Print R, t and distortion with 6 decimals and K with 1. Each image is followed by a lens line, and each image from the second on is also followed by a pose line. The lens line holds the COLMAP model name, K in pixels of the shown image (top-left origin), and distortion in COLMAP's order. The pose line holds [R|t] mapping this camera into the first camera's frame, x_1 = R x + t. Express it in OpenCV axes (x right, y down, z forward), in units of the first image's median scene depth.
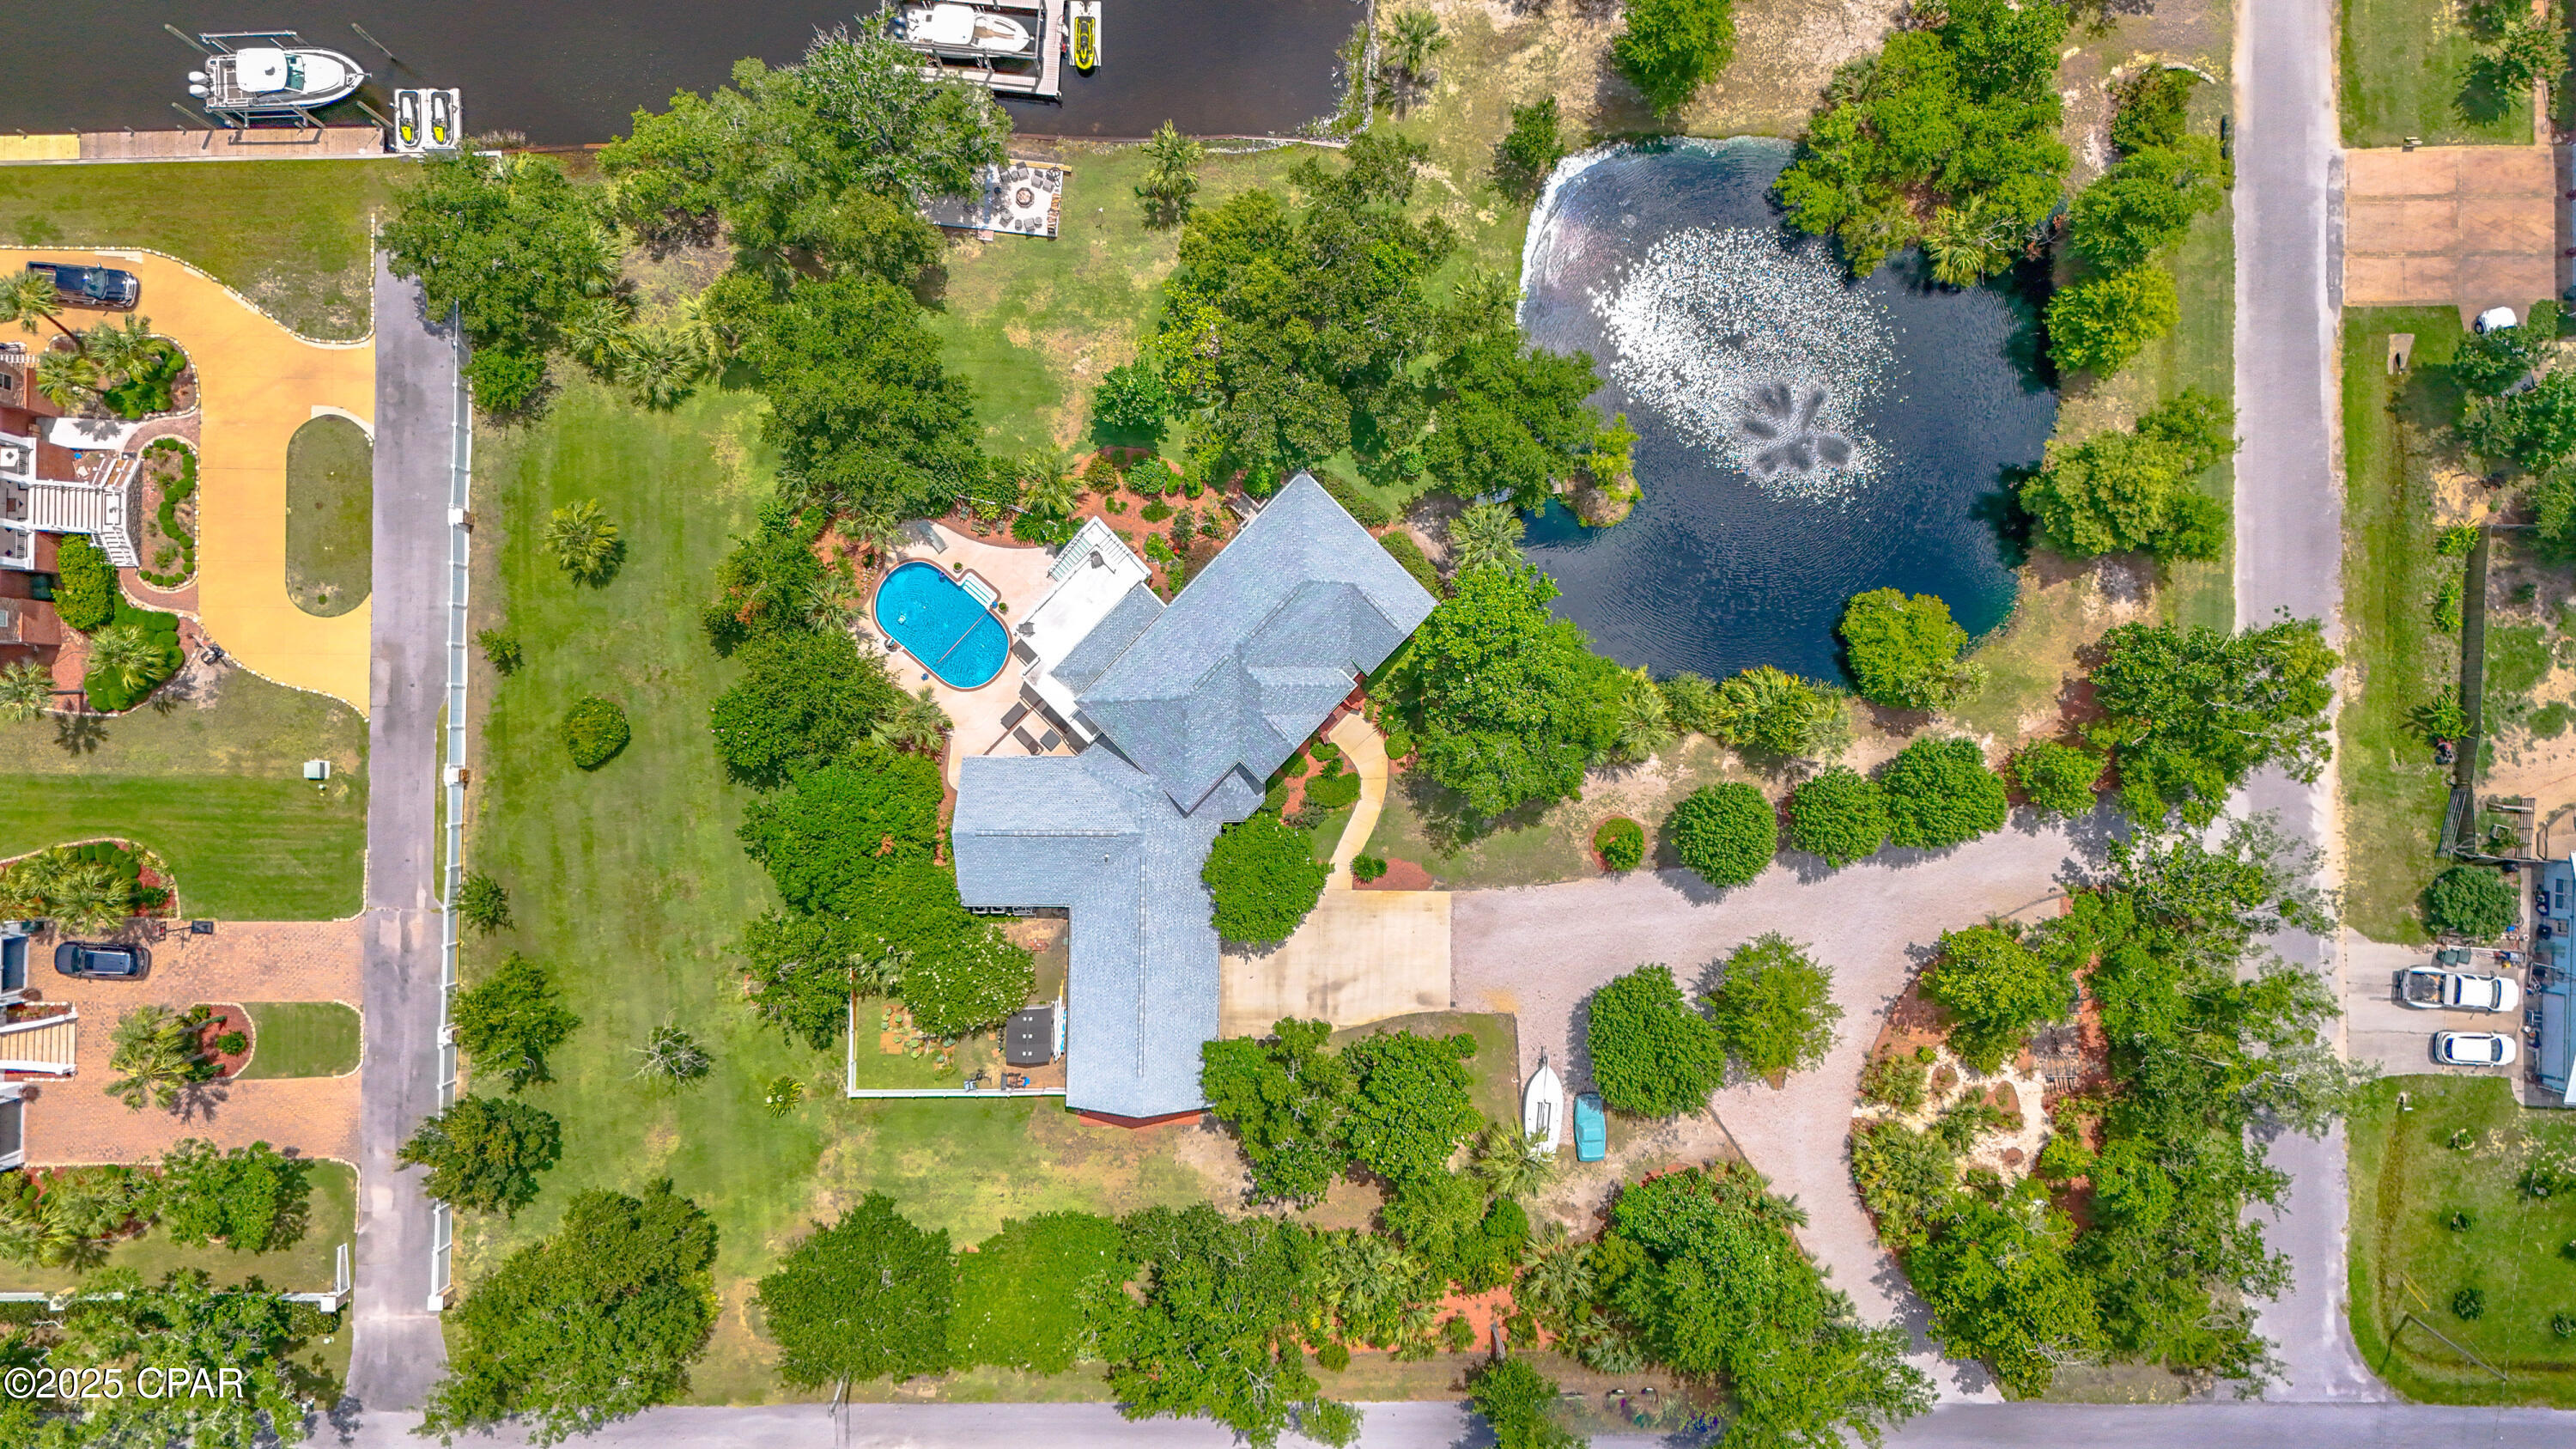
lens RADIAL K [[1867.8, 0, 1288.0], [0, 1867.8, 724.5], [0, 0, 1]] dist [0.100130, -0.129896]
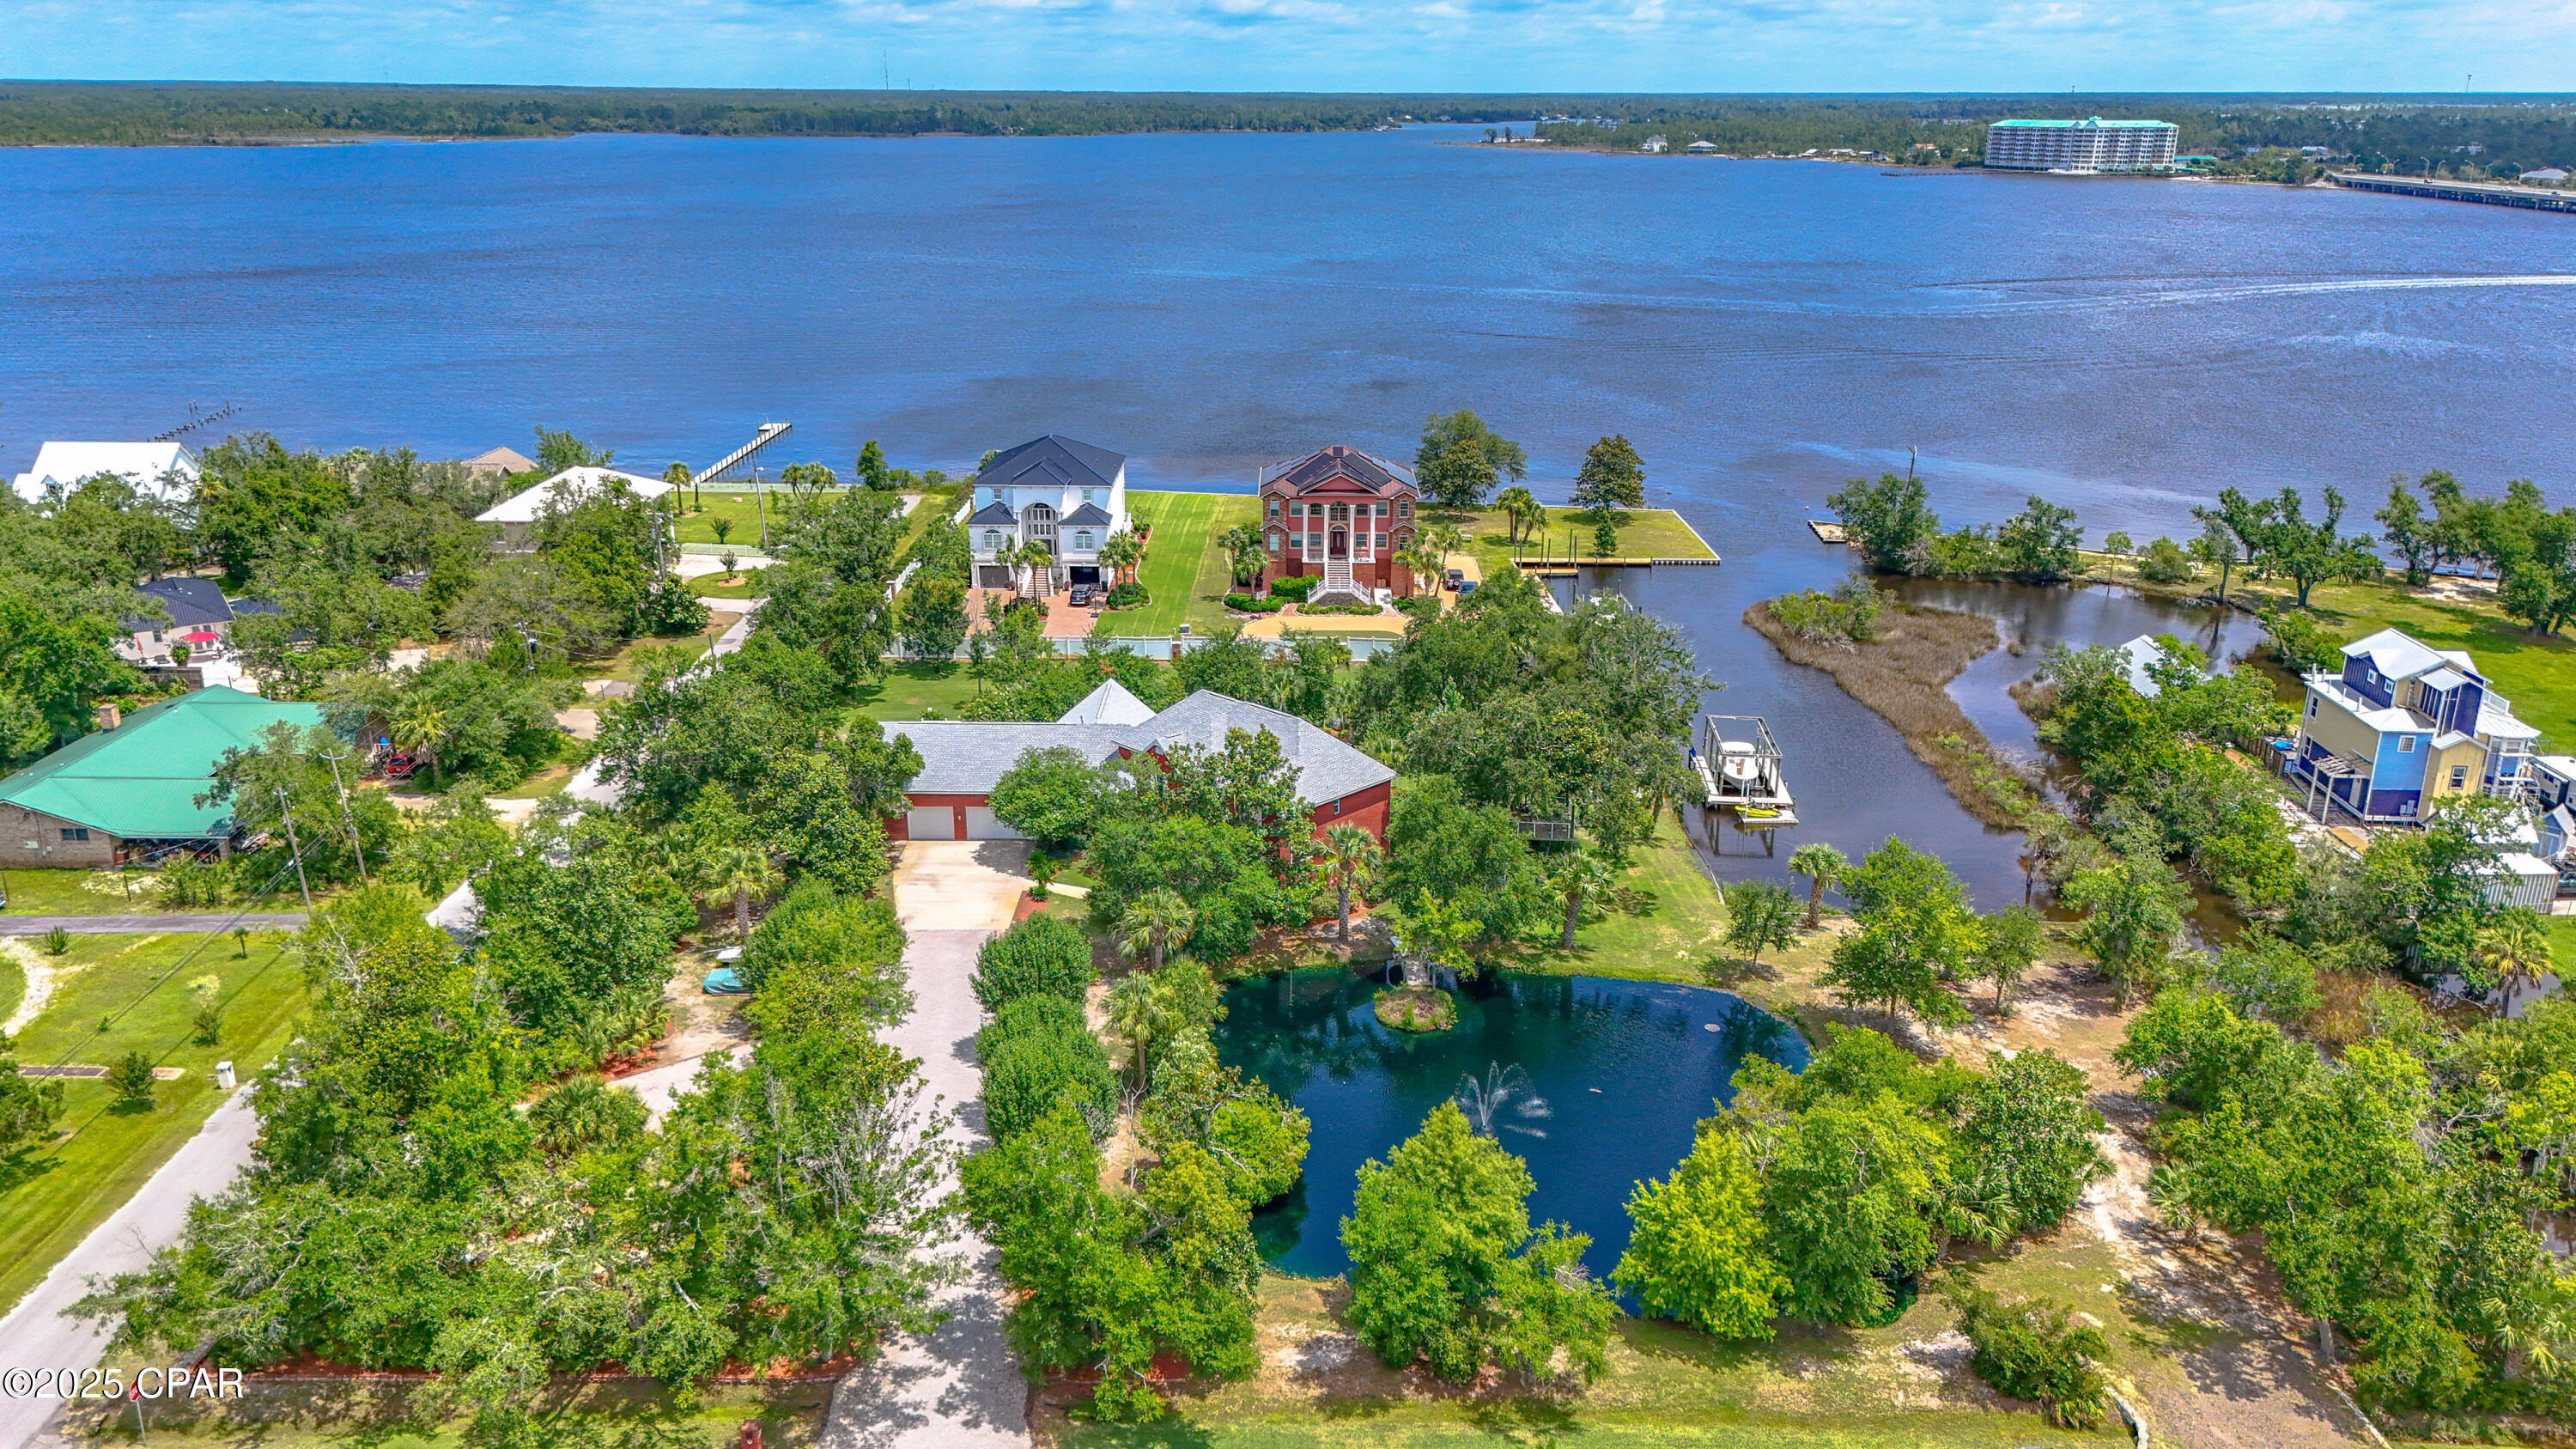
lens RADIAL K [[1879.8, 0, 1288.0], [0, 1879.8, 724.5], [0, 0, 1]] dist [0.079633, -0.070055]
pose [[0.002188, 0.298347, -0.954455, 1.042229], [-0.999714, 0.023395, 0.005022, -0.071434], [0.023828, 0.954171, 0.298313, 0.595703]]
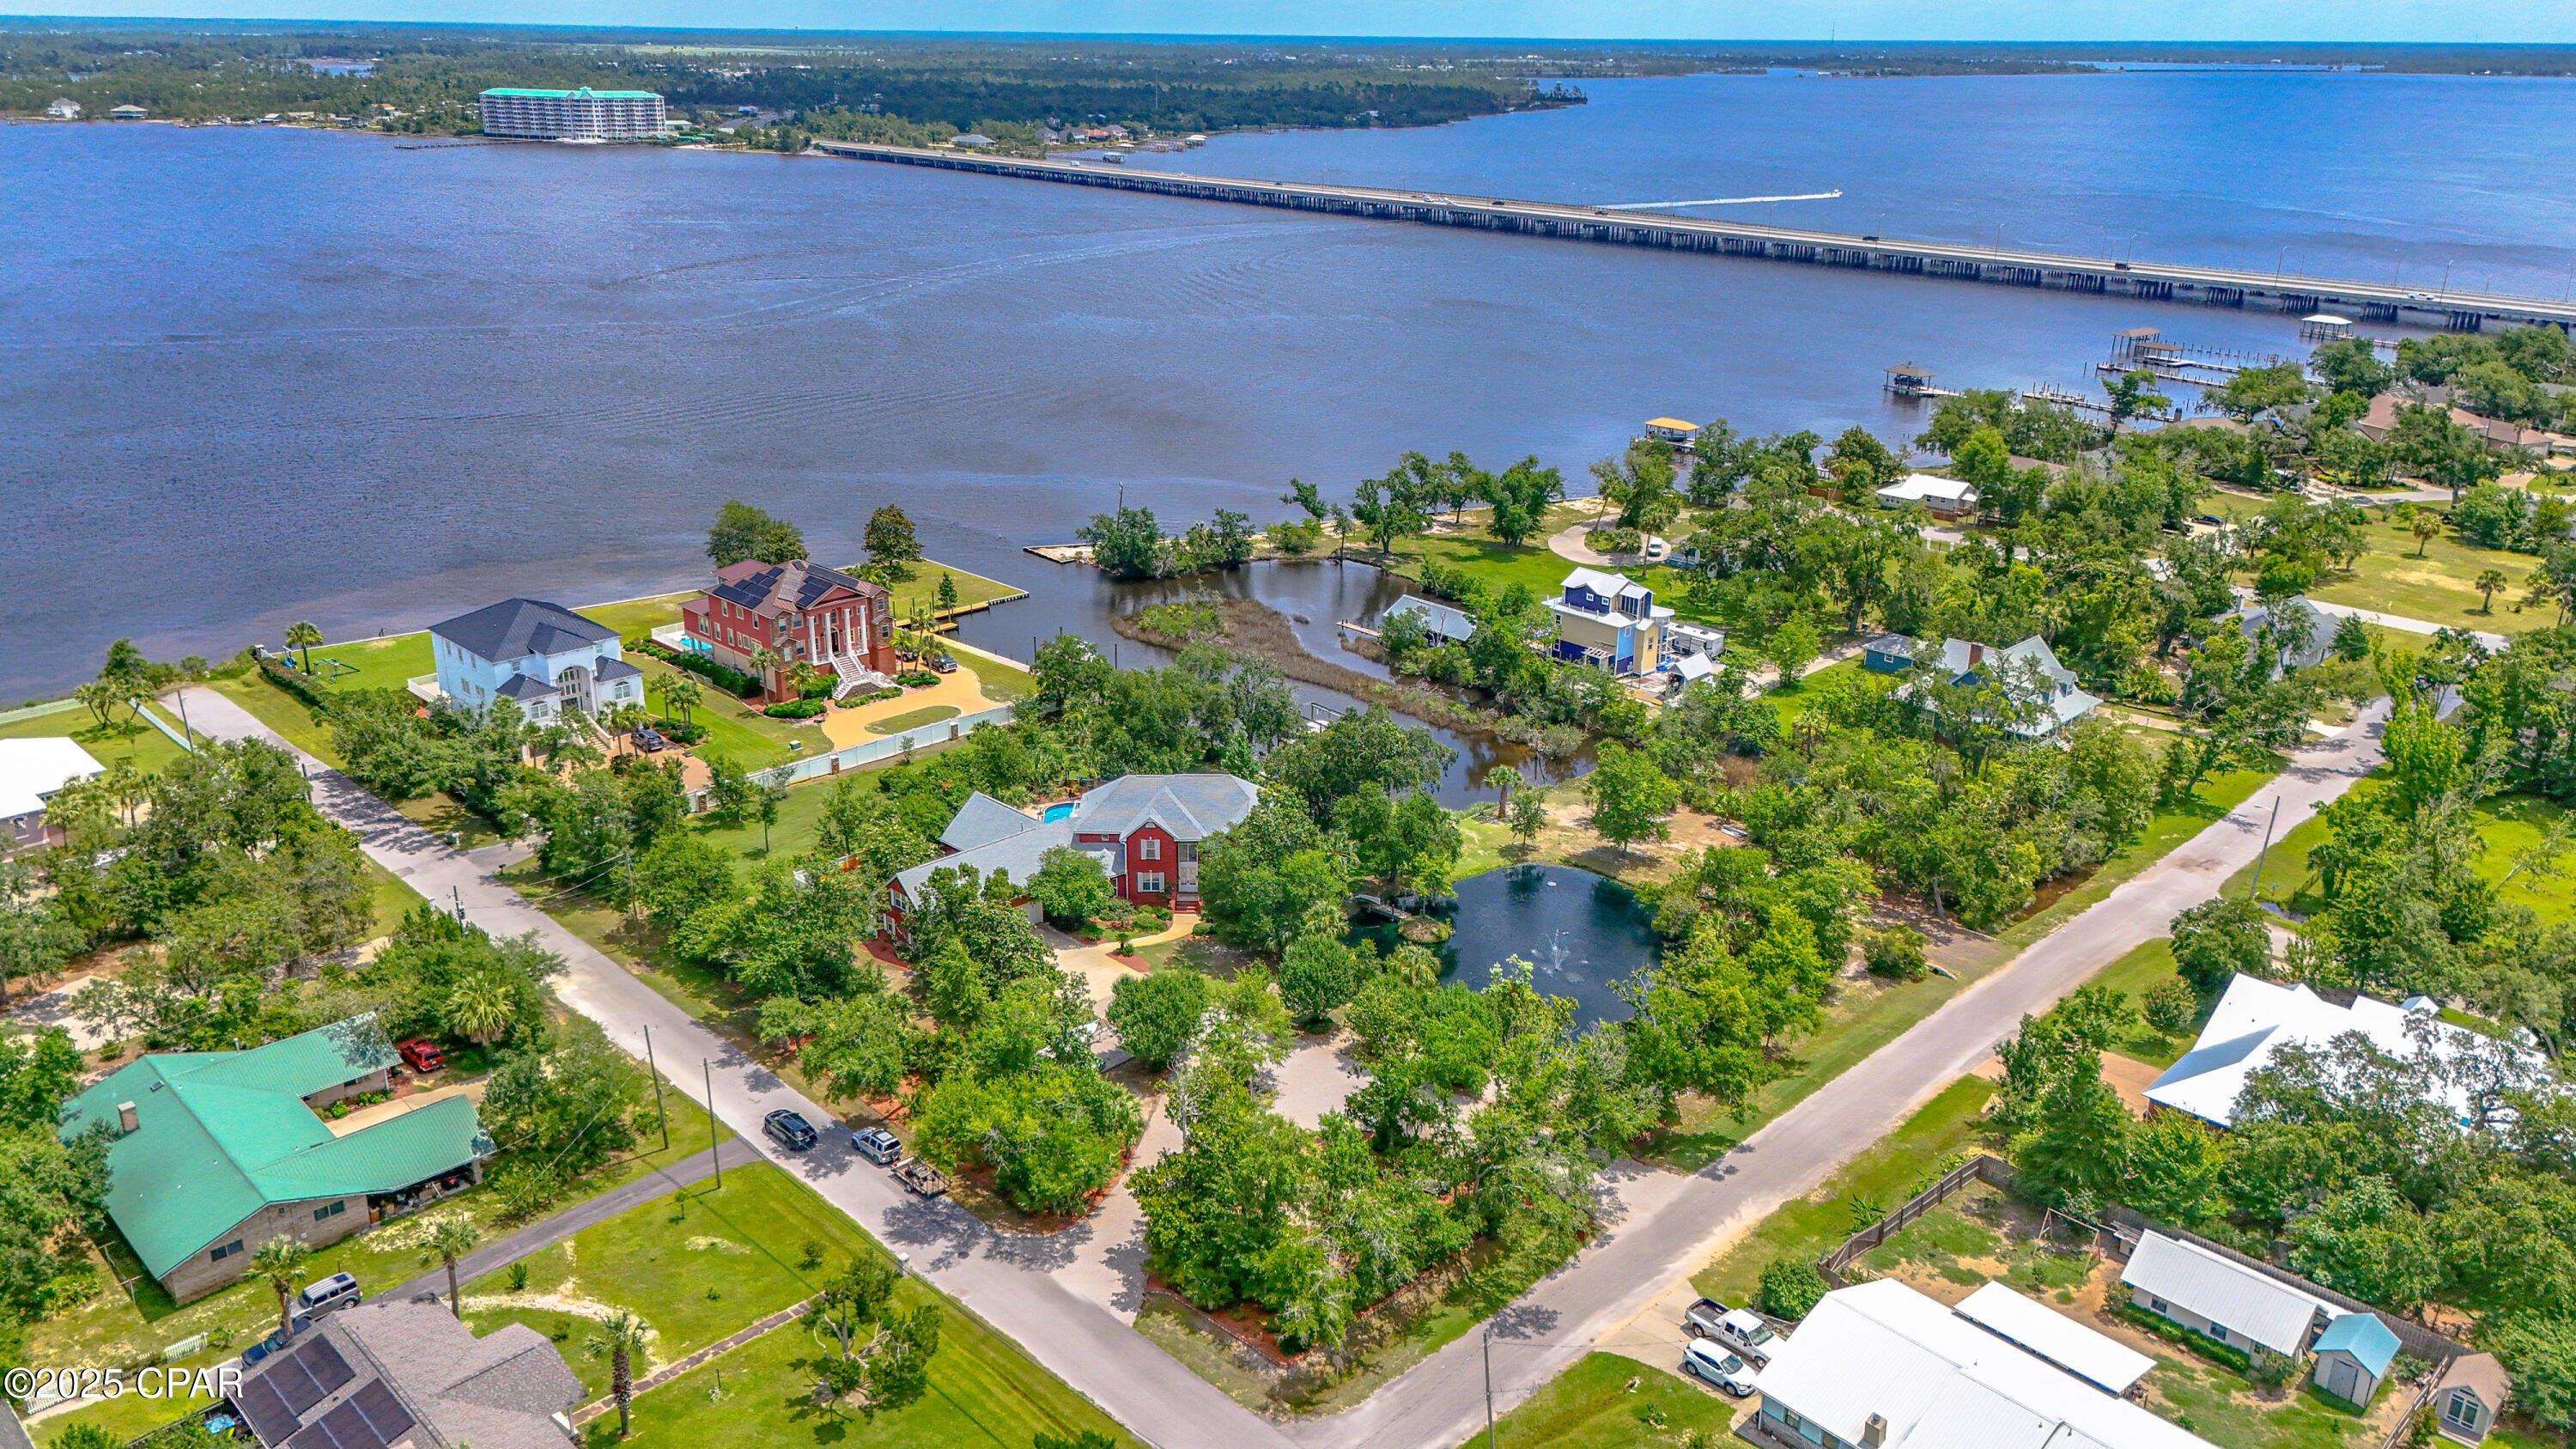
lens RADIAL K [[1867.8, 0, 1288.0], [0, 1867.8, 724.5], [0, 0, 1]] dist [0.100130, -0.129896]
pose [[0.709037, 0.230179, -0.666547, 1.046844], [-0.704785, 0.262633, -0.659016, 0.887432], [0.023365, 0.937039, 0.348443, 0.347908]]
